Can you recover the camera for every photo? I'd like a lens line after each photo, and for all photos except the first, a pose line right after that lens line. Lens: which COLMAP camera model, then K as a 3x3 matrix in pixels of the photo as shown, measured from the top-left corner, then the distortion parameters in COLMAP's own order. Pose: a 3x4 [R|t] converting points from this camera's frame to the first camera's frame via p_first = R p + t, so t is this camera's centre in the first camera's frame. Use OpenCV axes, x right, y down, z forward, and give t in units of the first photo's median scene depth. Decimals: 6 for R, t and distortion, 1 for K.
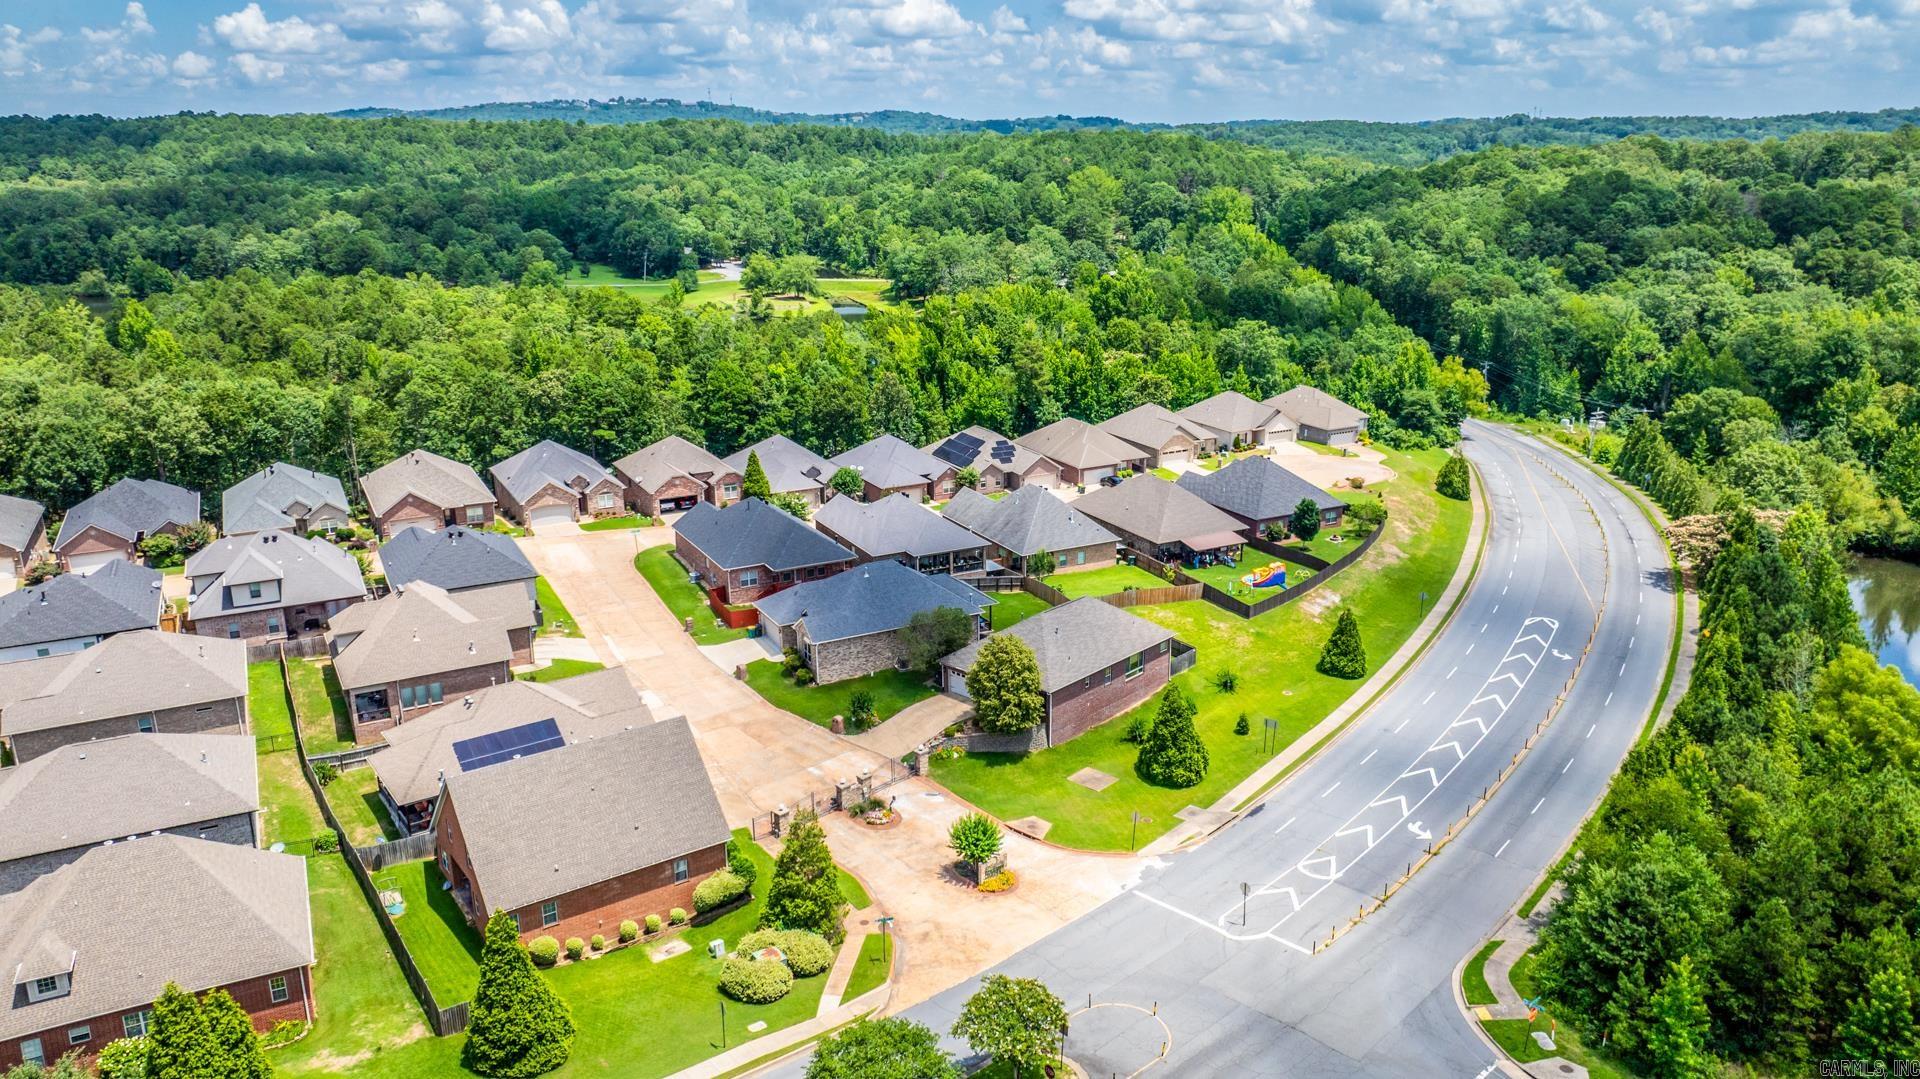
lens RADIAL K [[1361.1, 0, 965.2], [0, 1361.1, 529.7], [0, 0, 1]] dist [-0.017765, -0.007532]
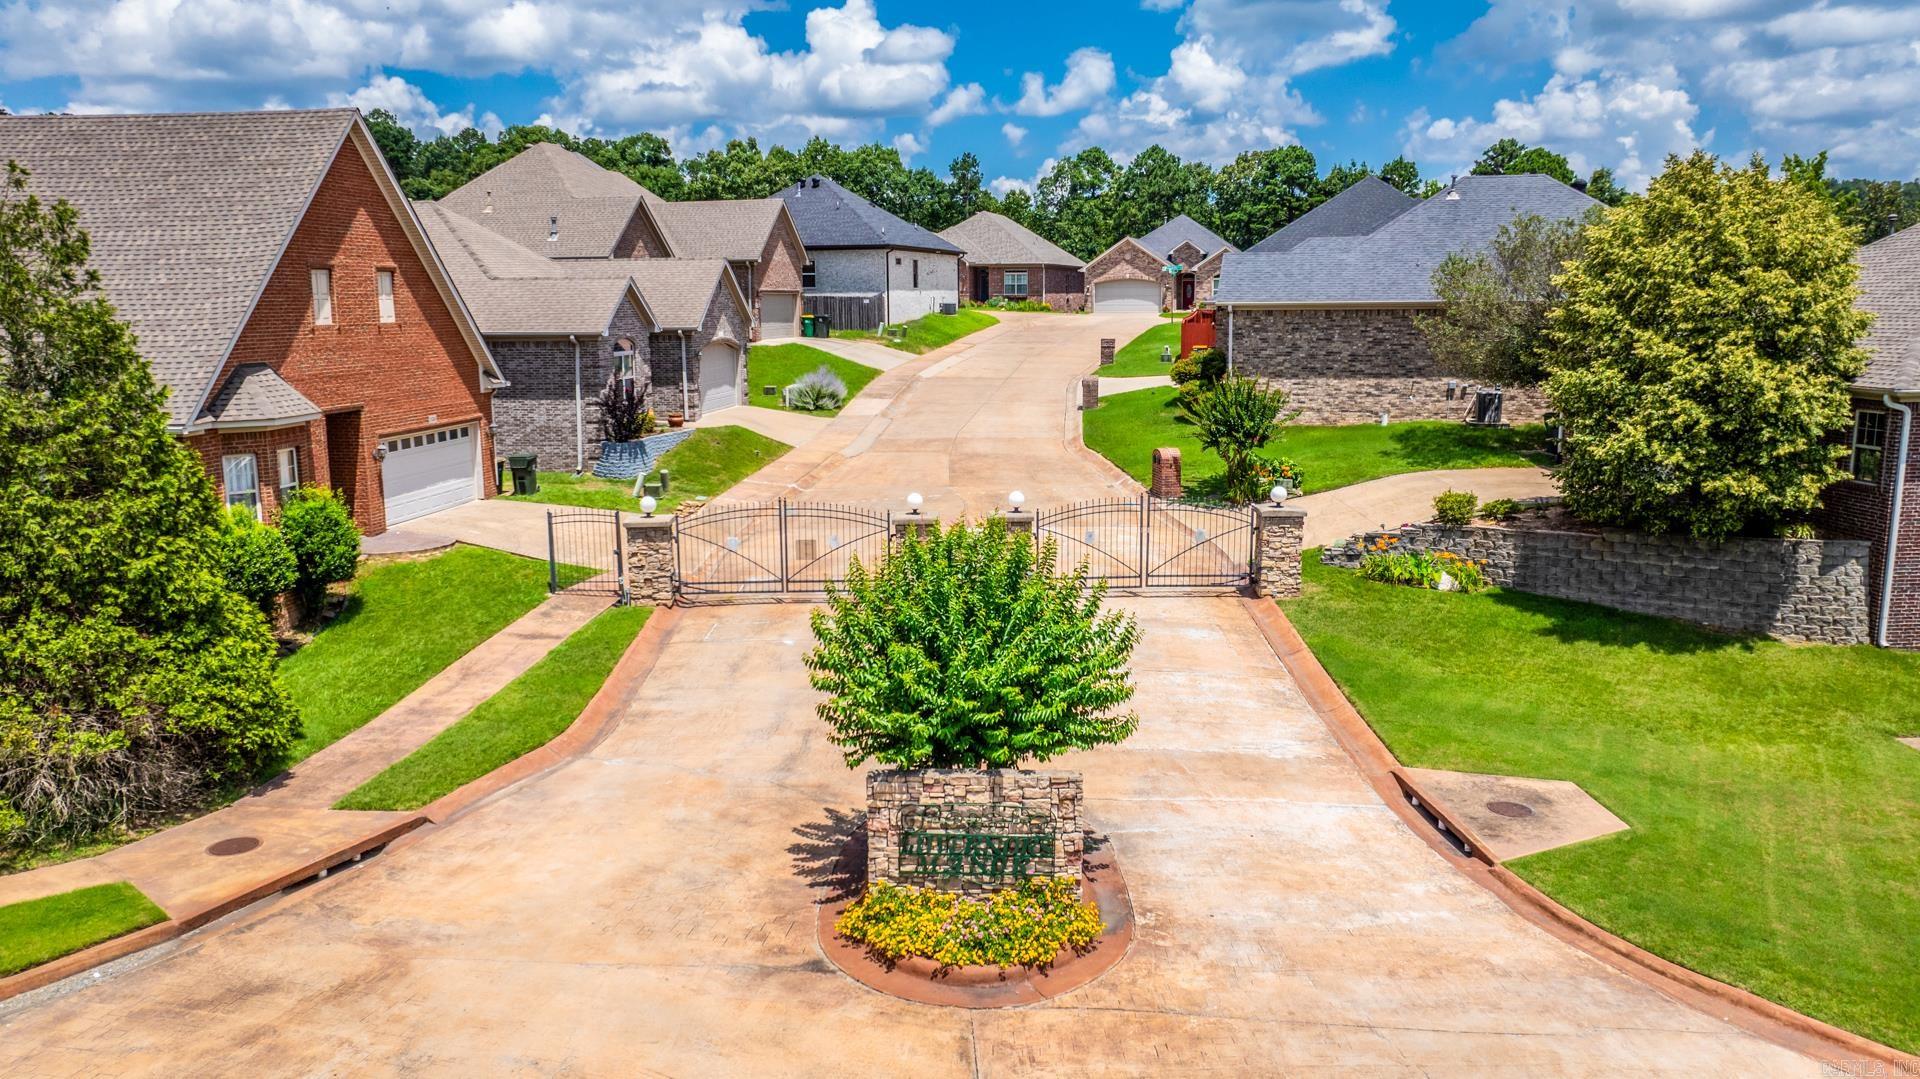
lens RADIAL K [[1361.1, 0, 965.2], [0, 1361.1, 529.7], [0, 0, 1]] dist [-0.017765, -0.007532]
pose [[0.721152, 0.112474, -0.683586, 0.048300], [-0.185275, 0.982103, -0.033867, 0.080520], [0.667543, 0.151074, 0.729084, 0.322560]]
